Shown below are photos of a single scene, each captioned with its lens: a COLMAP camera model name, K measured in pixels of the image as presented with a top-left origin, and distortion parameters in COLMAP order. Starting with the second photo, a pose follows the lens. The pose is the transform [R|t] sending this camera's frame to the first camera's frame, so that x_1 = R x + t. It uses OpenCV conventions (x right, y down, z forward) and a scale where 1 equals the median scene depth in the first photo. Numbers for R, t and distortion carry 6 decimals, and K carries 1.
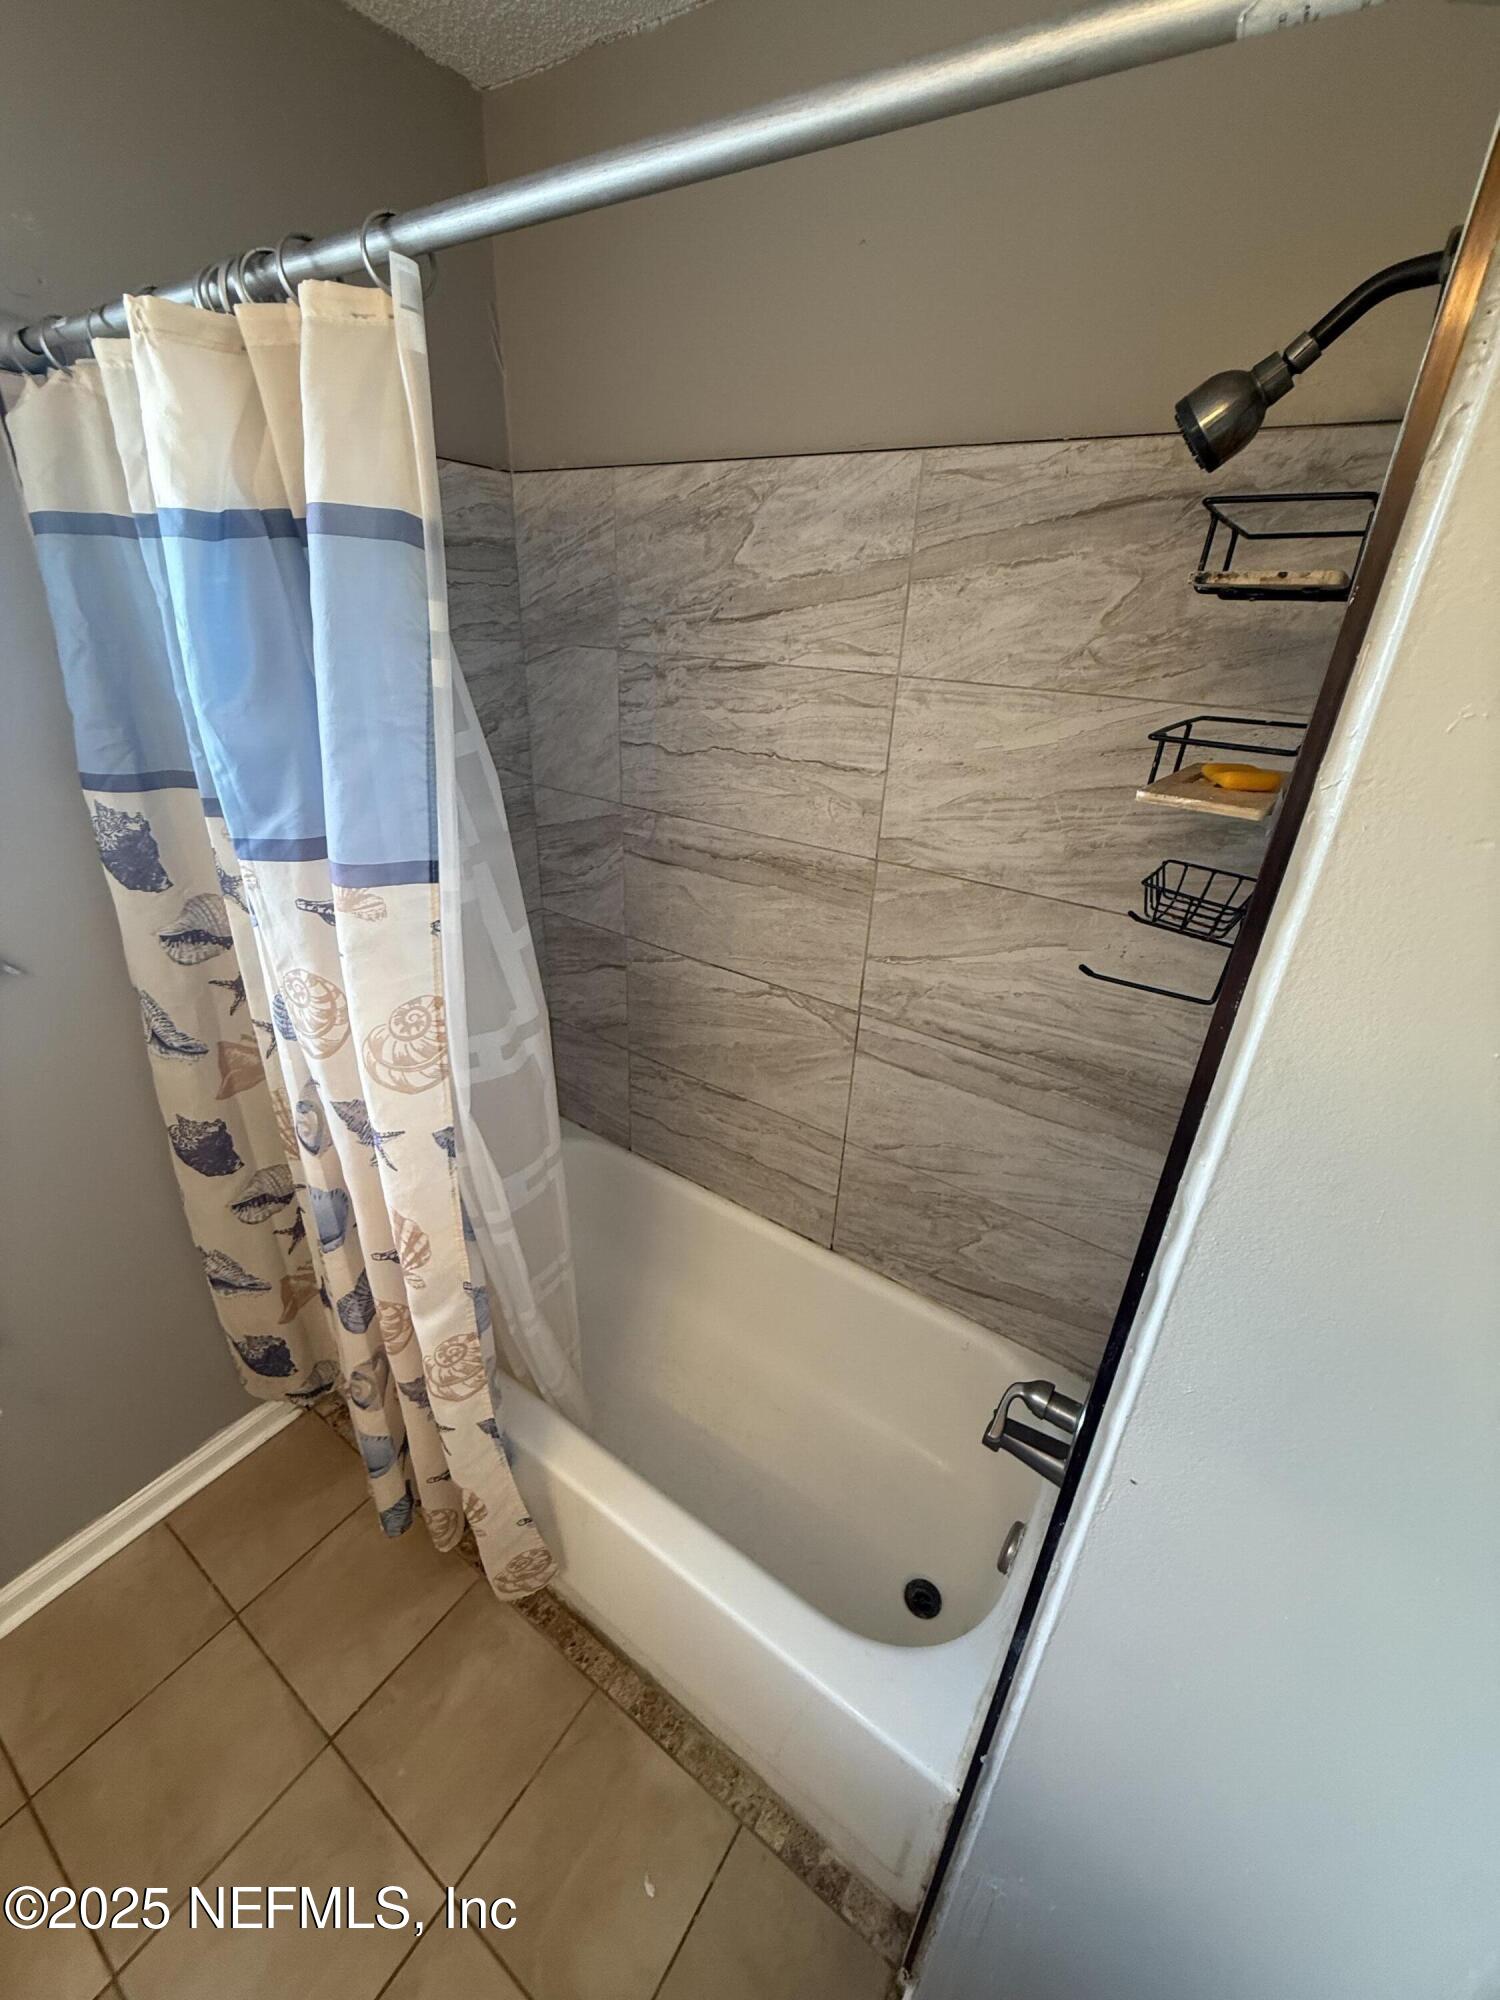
lens RADIAL K [[796.6, 0, 747.0], [0, 796.6, 1008.1], [0, 0, 1]] dist [-0.001011, 0.000072]
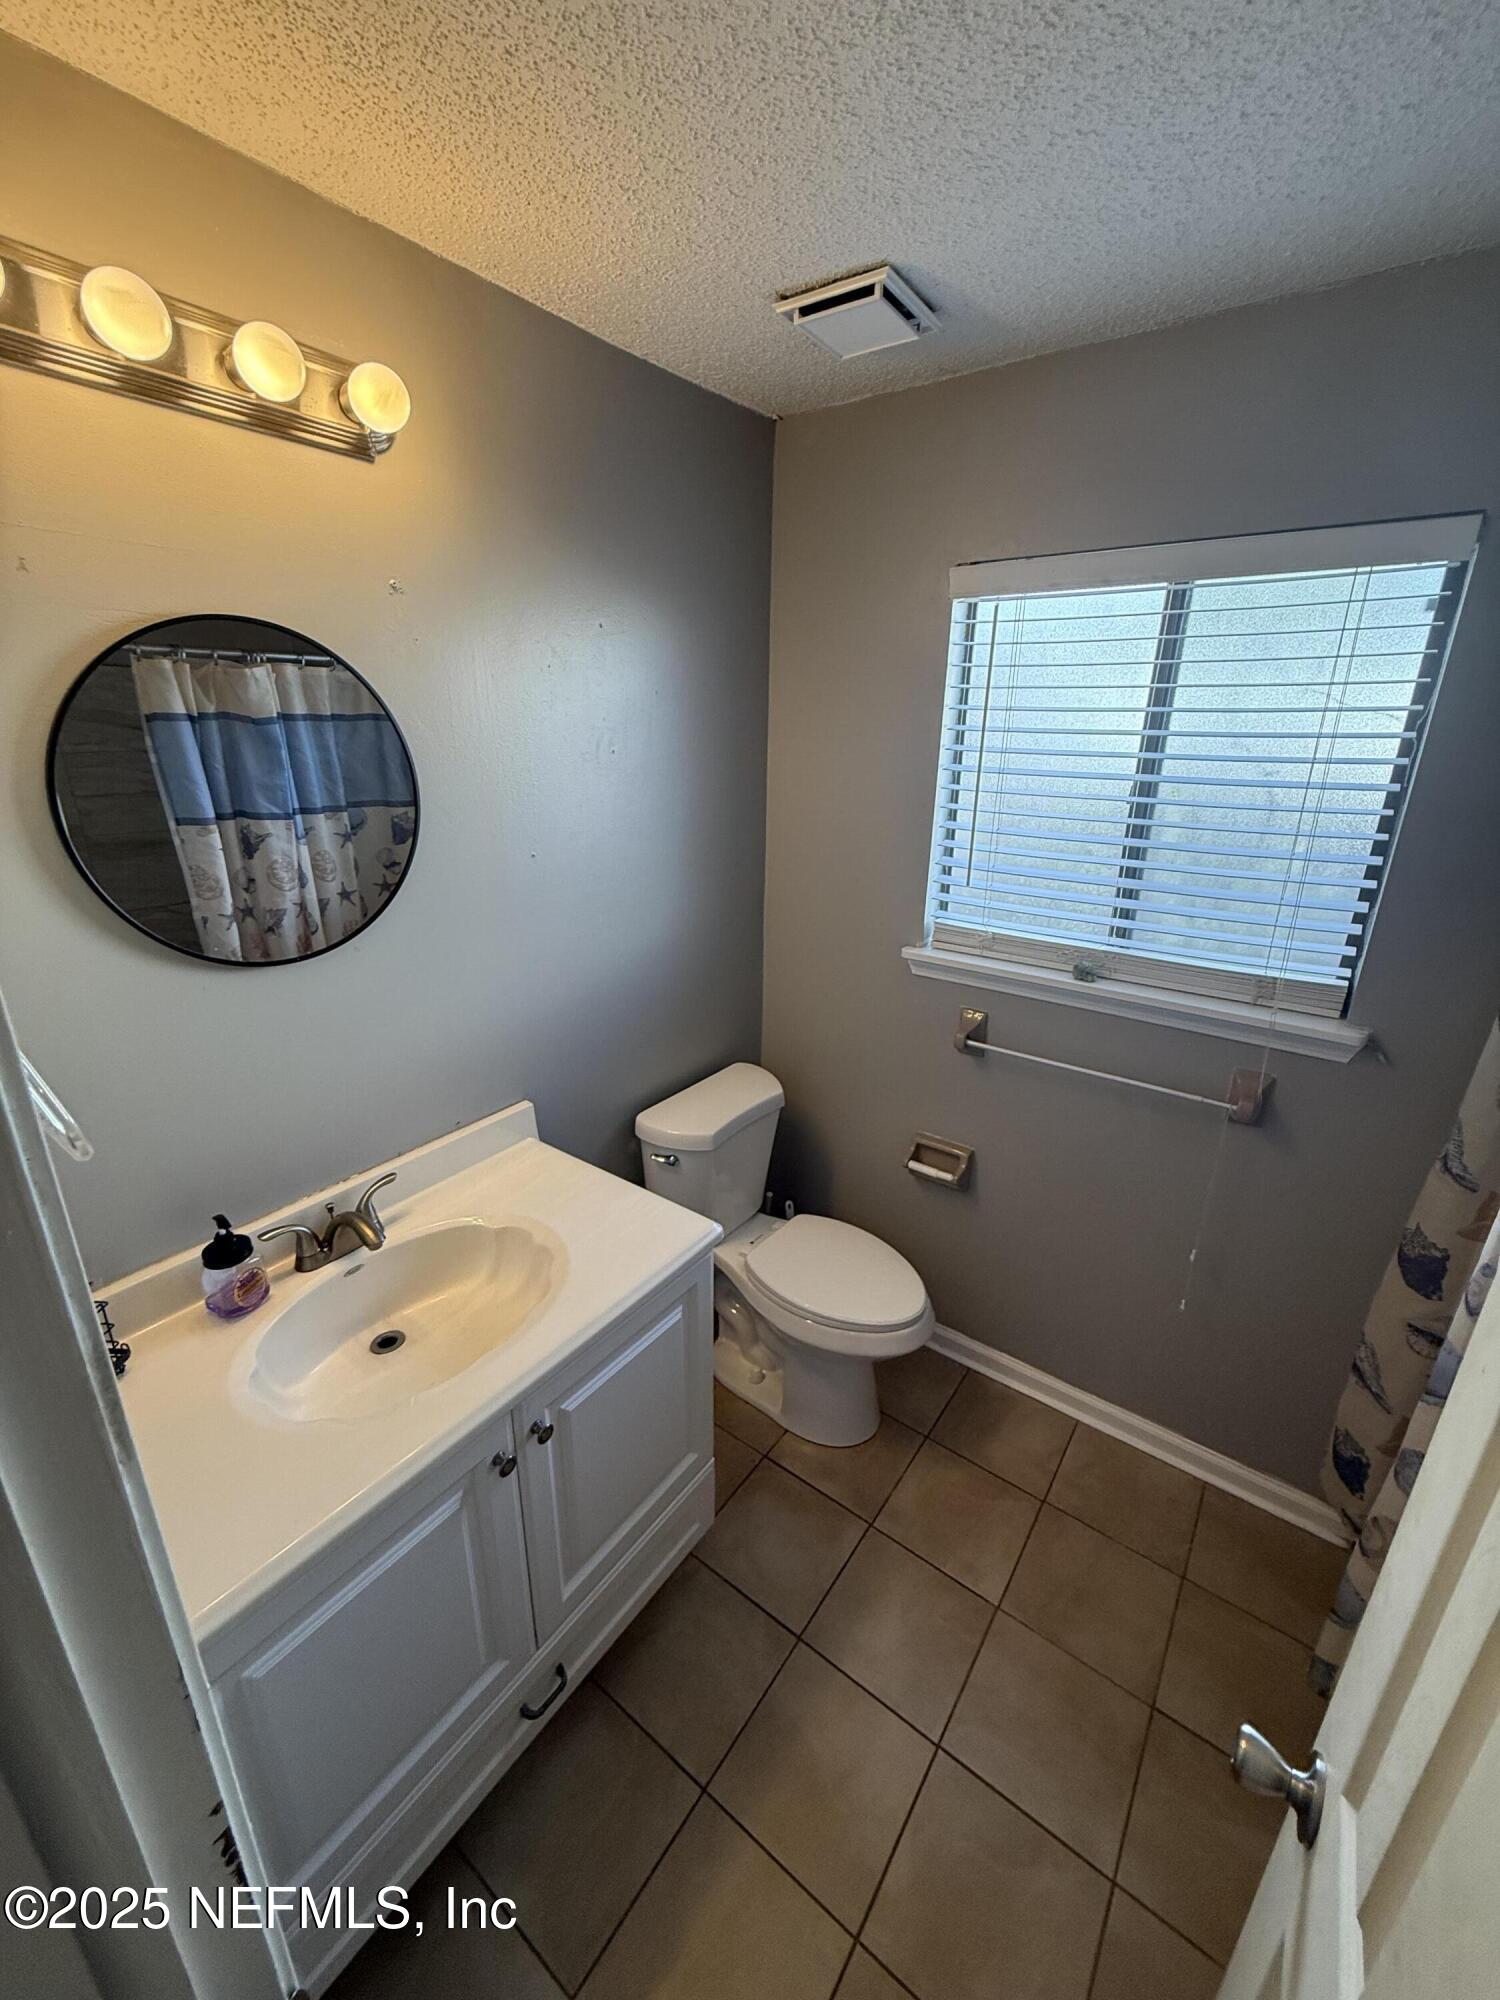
lens RADIAL K [[796.6, 0, 743.8], [0, 796.6, 993.7], [0, 0, 1]] dist [-0.001011, 0.000072]
pose [[-0.031967, 0.301800, -0.952835, 0.266822], [-0.437367, 0.852979, 0.284845, -0.042733], [0.898715, 0.425844, 0.104730, -0.100988]]
